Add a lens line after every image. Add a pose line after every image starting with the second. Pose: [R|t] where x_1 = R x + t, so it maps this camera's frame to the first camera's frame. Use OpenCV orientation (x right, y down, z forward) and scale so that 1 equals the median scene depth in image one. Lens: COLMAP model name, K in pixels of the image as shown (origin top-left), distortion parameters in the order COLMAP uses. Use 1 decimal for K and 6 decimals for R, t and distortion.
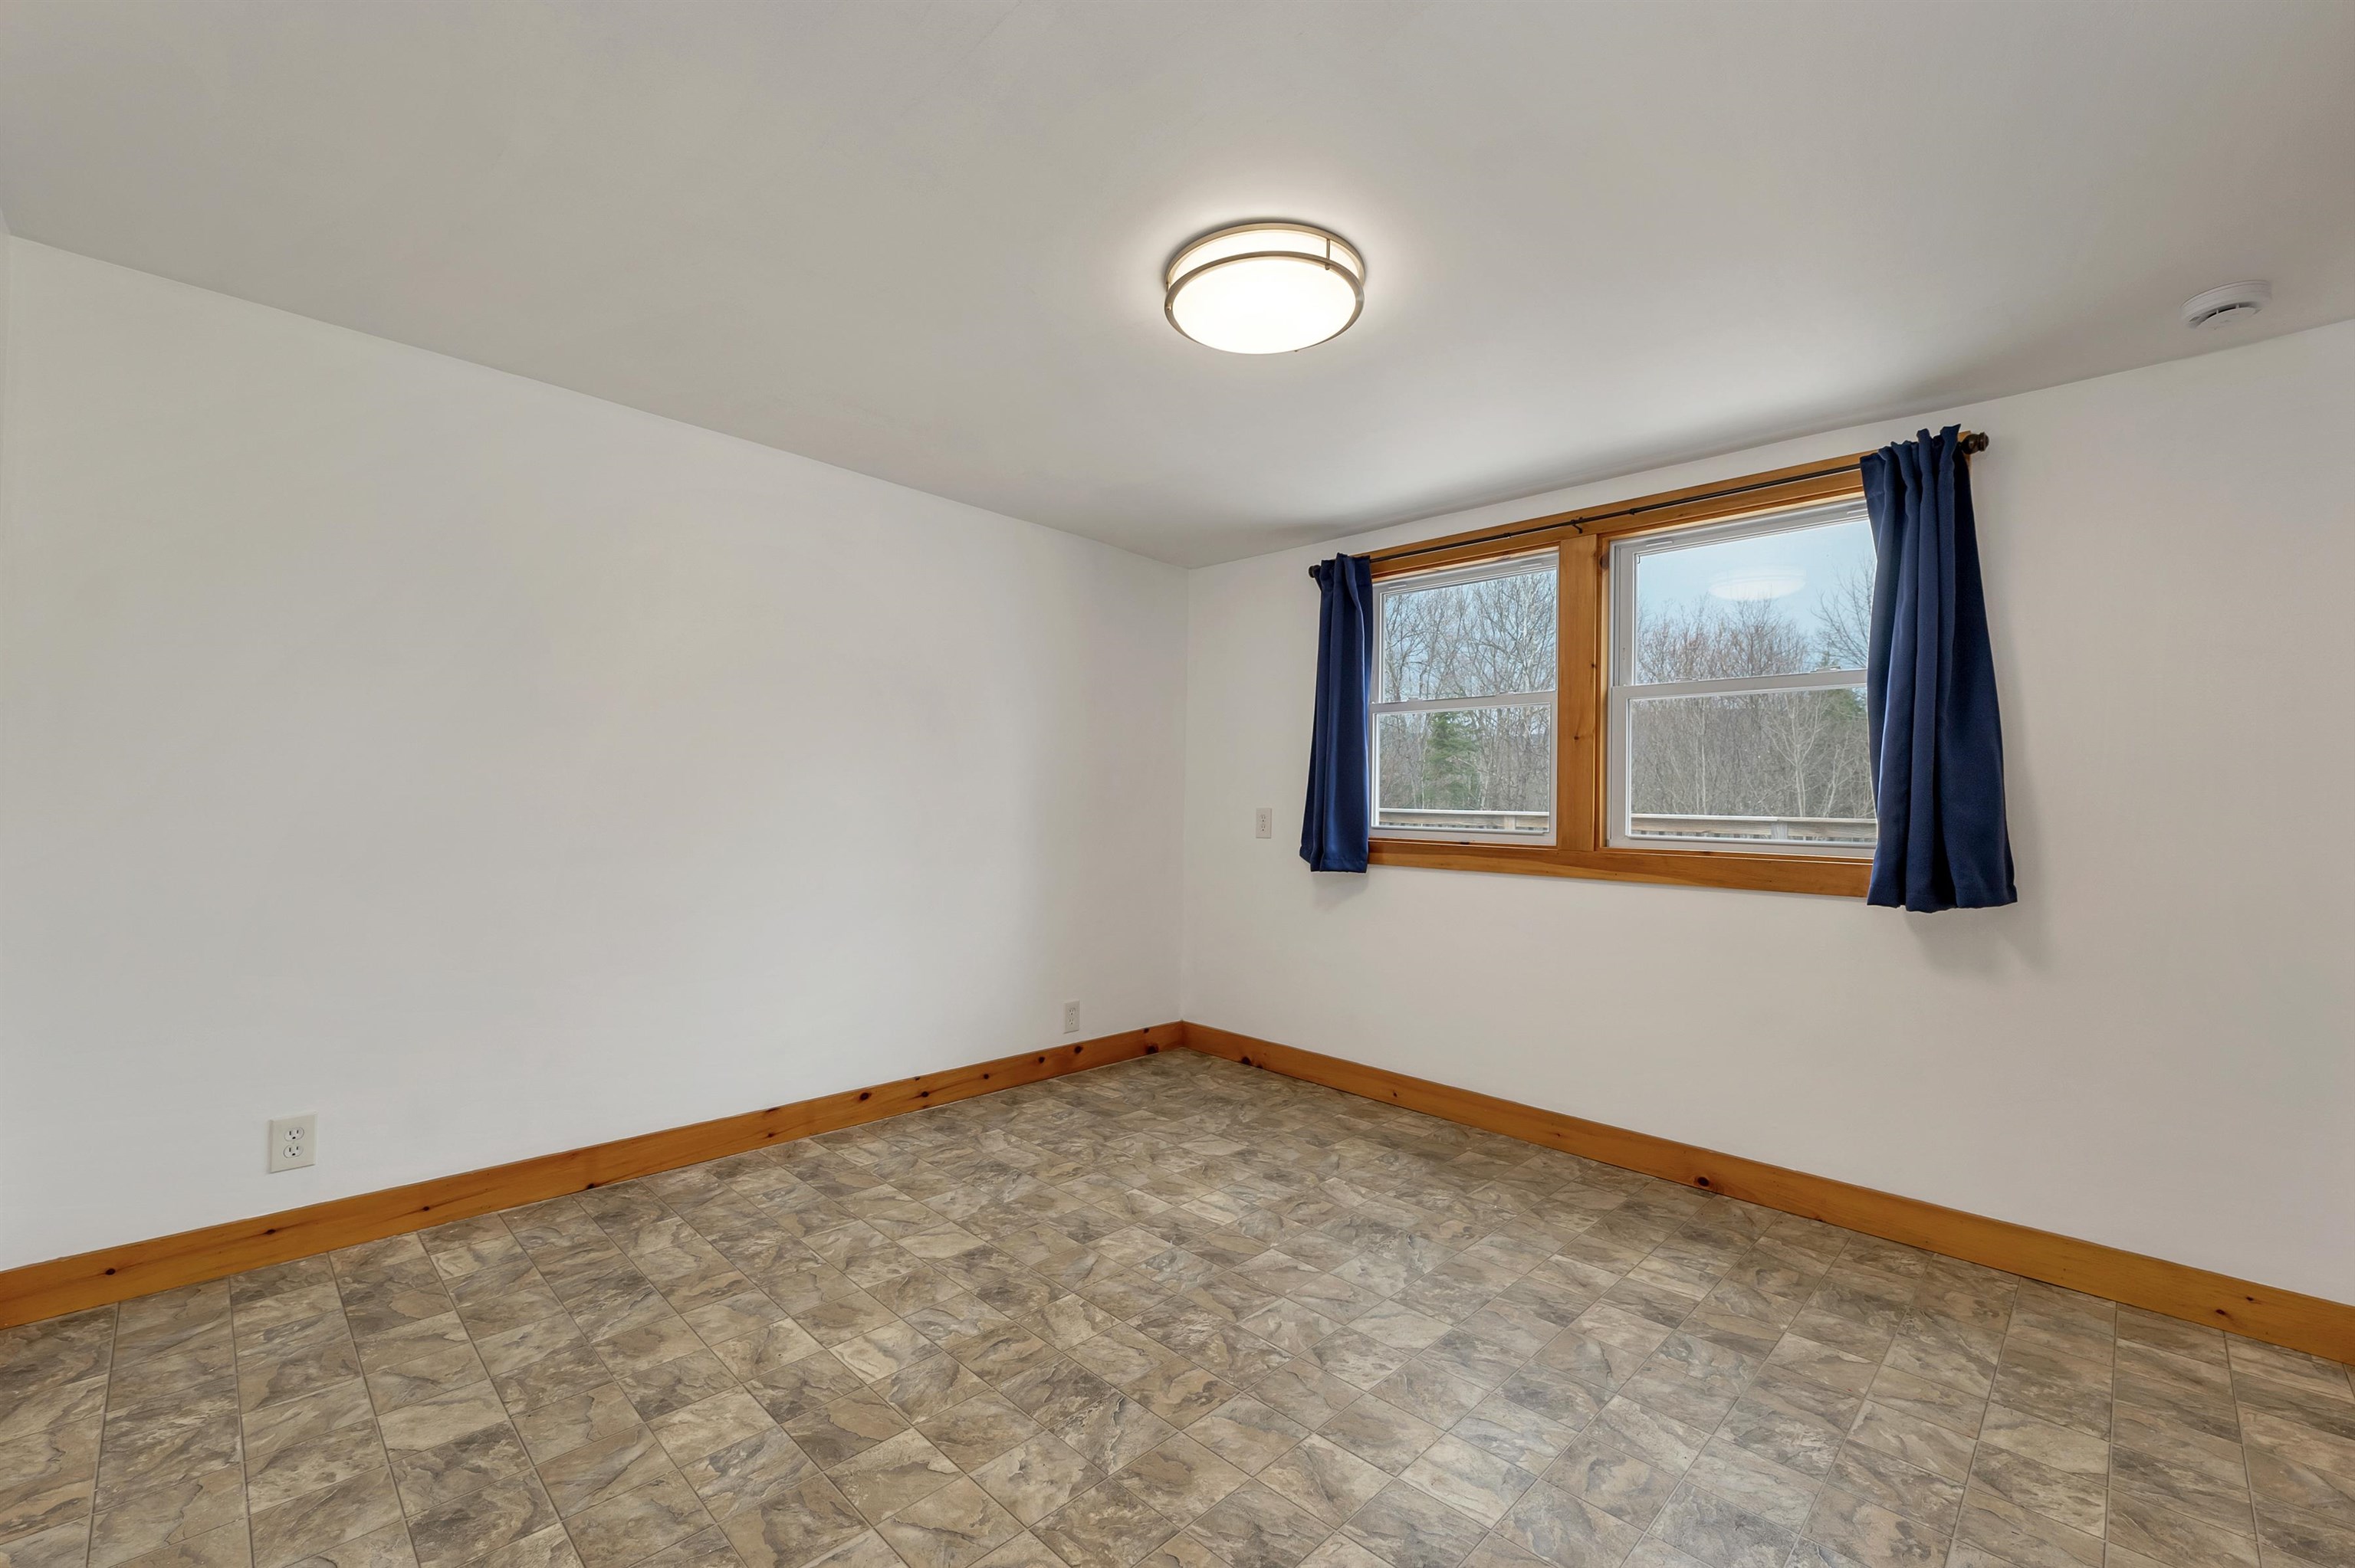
lens RADIAL K [[971.3, 0, 1176.4], [0, 971.3, 722.6], [0, 0, 1]] dist [0.002115, 0.000142]
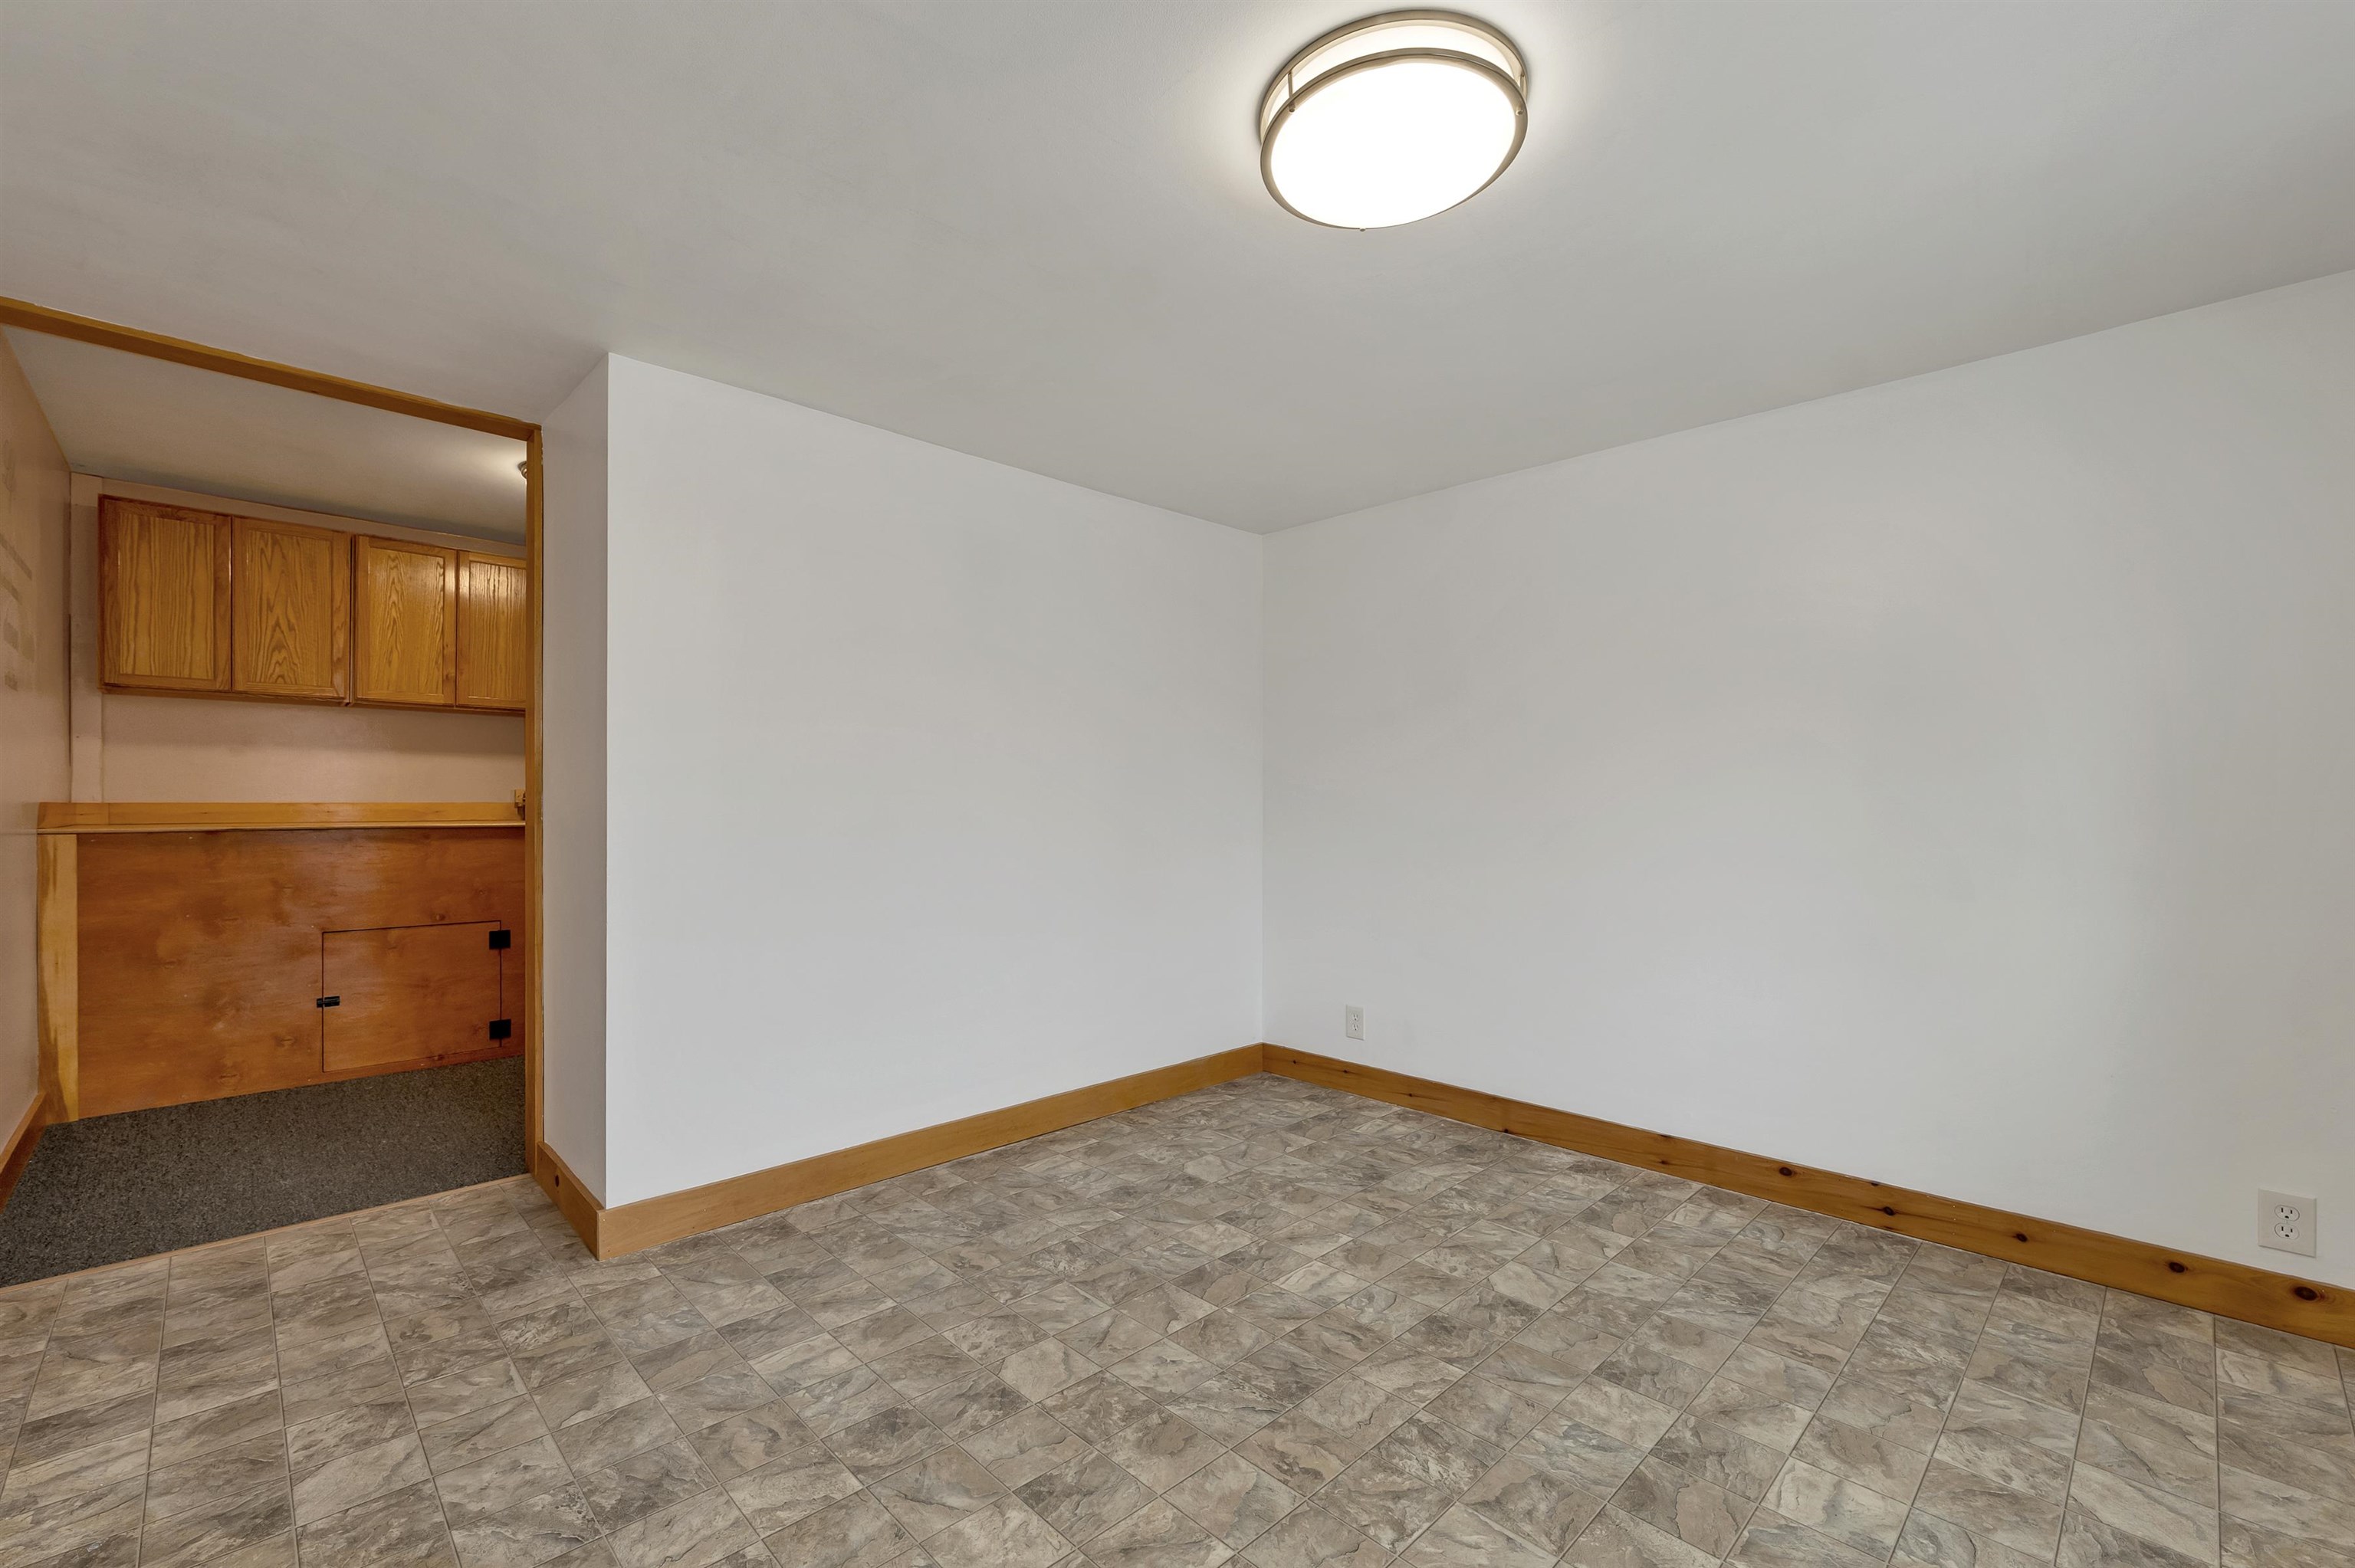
lens RADIAL K [[993.1, 0, 1175.6], [0, 993.1, 797.2], [0, 0, 1]] dist [-0.010182, 0.006769]
pose [[-0.020487, -0.023348, -0.999517, 0.736312], [0.078215, 0.996626, -0.024884, 0.072005], [0.996726, -0.078687, -0.018591, 0.740124]]
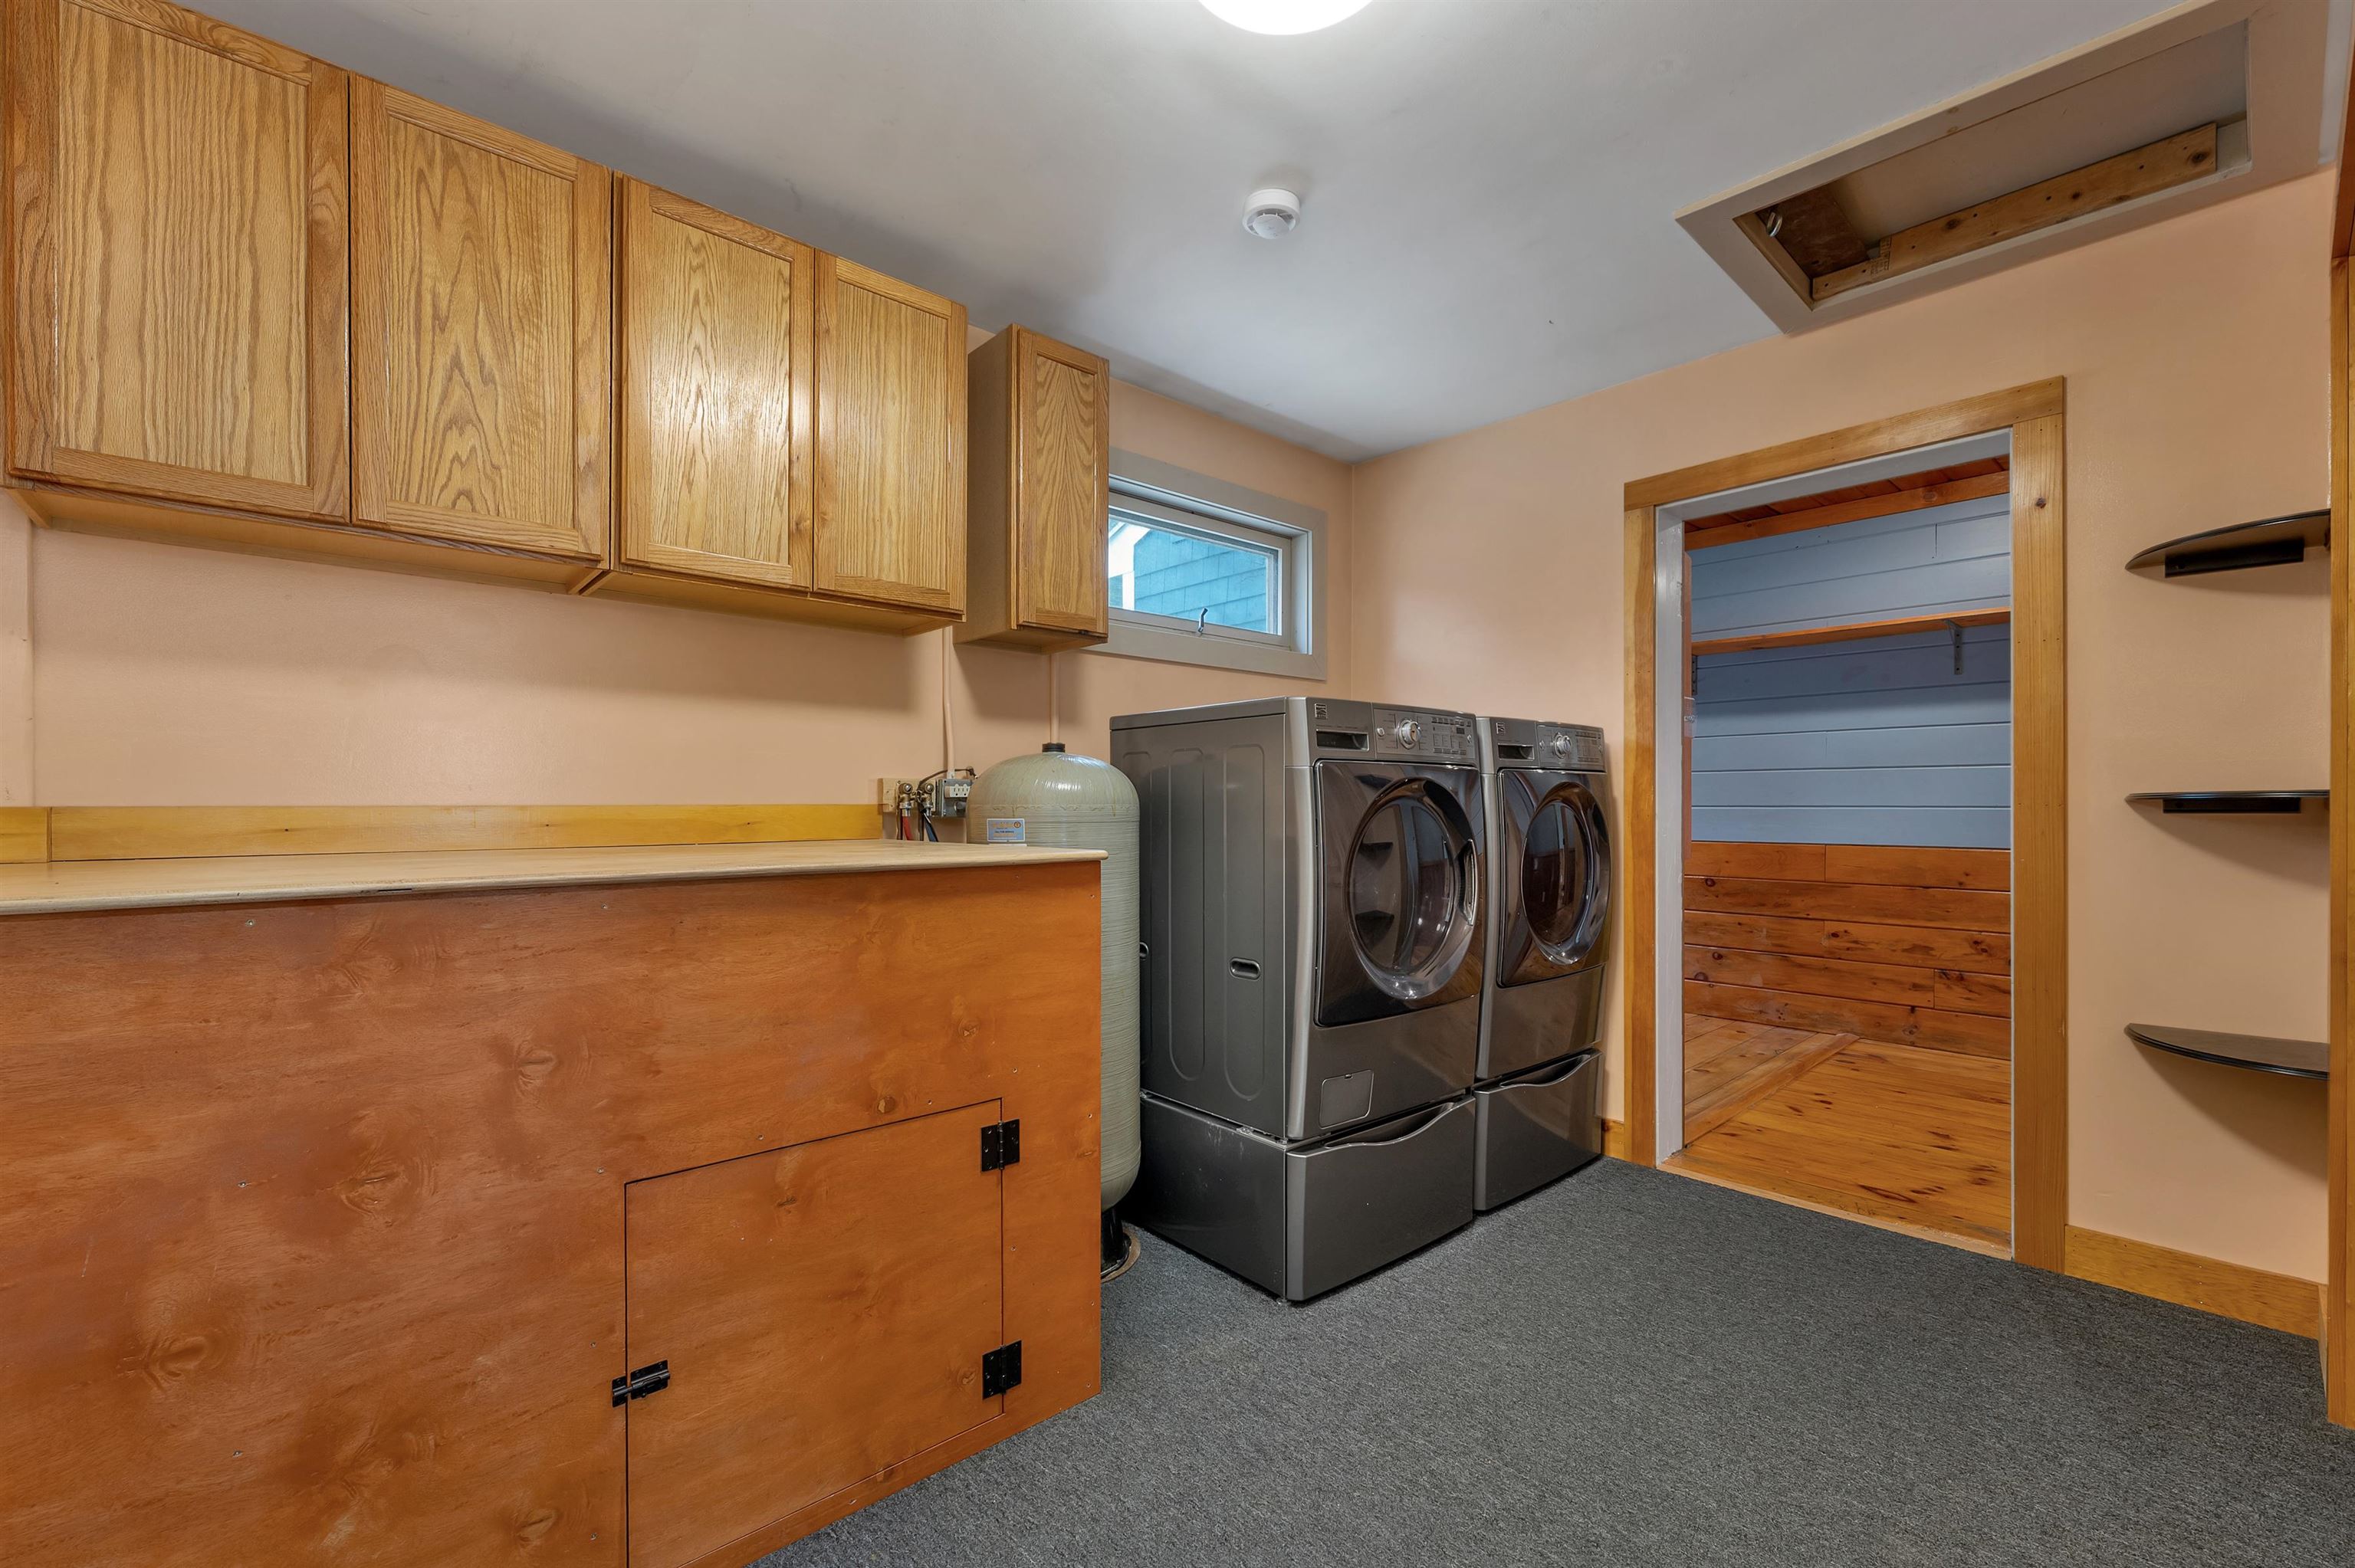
lens RADIAL K [[986.8, 0, 1172.1], [0, 986.8, 801.6], [0, 0, 1]] dist [0.001125, 0.000479]
pose [[-0.053749, -0.019415, -0.998366, 0.473977], [0.078633, 0.996624, -0.023614, 0.045821], [0.995454, -0.079773, -0.052041, 0.469445]]
